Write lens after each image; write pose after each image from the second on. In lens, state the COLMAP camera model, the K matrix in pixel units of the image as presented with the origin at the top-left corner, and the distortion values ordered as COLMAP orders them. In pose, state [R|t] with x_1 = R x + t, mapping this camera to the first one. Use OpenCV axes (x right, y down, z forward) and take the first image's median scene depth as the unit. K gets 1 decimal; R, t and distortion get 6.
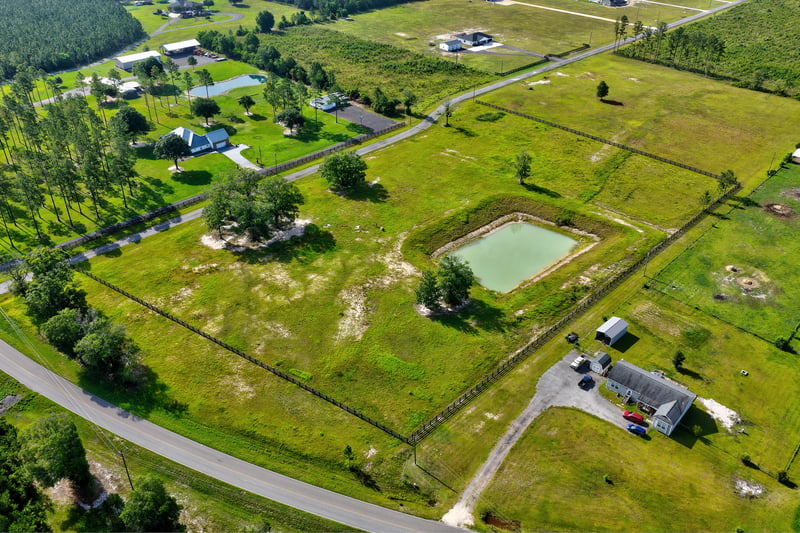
lens RADIAL K [[663.8, 0, 400.8], [0, 663.8, 264.2], [0, 0, 1]] dist [-0.018453, 0.049093]
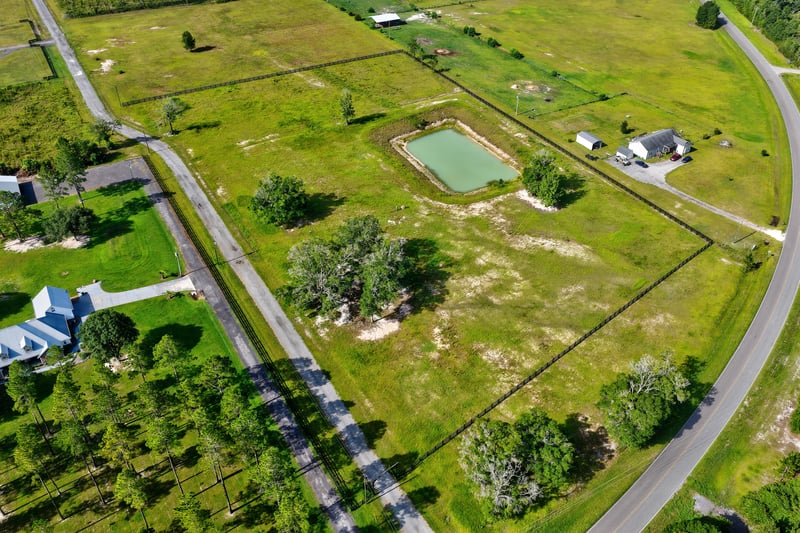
lens RADIAL K [[663.8, 0, 400.8], [0, 663.8, 264.2], [0, 0, 1]] dist [-0.018453, 0.049093]
pose [[0.254916, -0.586867, 0.768508, -0.803166], [0.518850, 0.753679, 0.403439, -0.376475], [-0.815973, 0.295898, 0.496621, 0.578954]]
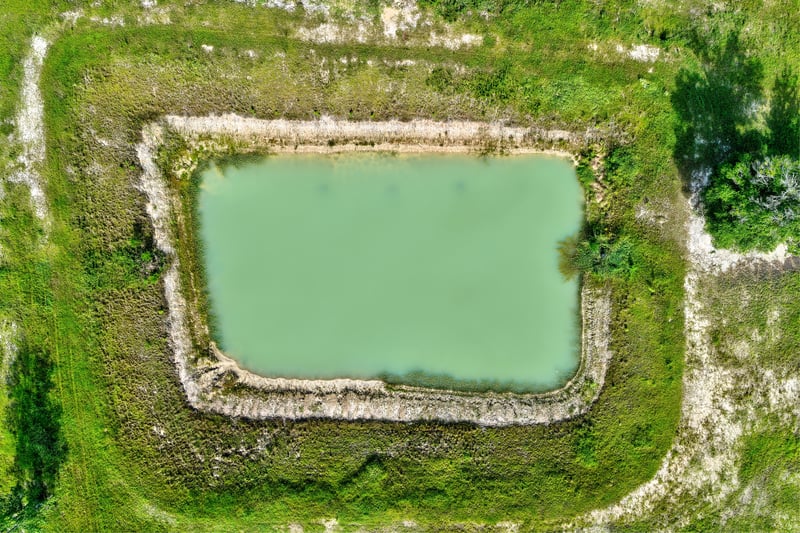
lens RADIAL K [[663.8, 0, 400.8], [0, 663.8, 264.2], [0, 0, 1]] dist [-0.018453, 0.049093]
pose [[-0.715236, -0.698823, -0.009115, 0.168066], [0.369685, -0.389371, 0.843637, -0.307190], [-0.593102, 0.600030, 0.536837, 0.805962]]
